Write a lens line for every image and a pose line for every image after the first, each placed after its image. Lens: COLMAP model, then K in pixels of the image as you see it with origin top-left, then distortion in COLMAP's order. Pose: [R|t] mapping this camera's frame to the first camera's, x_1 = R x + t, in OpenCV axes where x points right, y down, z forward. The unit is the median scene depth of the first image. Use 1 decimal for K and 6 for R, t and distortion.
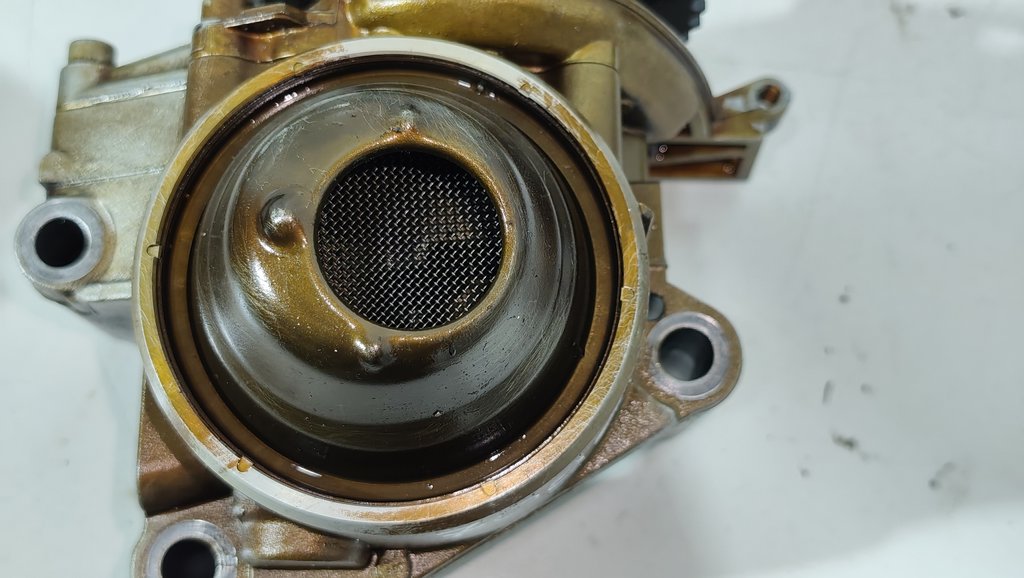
lens RADIAL K [[1463.4, 0, 512.0], [0, 1463.4, 289.0], [0, 0, 1]] dist [0.030959, 0.026340]
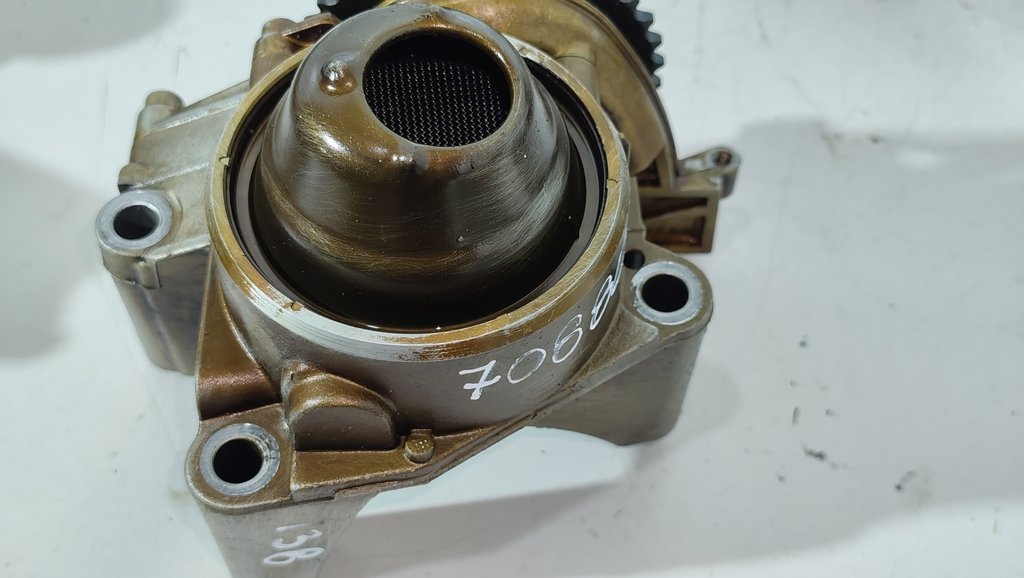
lens RADIAL K [[1463.4, 0, 512.0], [0, 1463.4, 289.0], [0, 0, 1]] dist [0.030959, 0.026340]
pose [[0.999542, -0.022866, 0.019846, -0.026219], [0.028227, 0.940855, -0.337632, 0.421492], [-0.010952, 0.338038, 0.941069, -0.101990]]
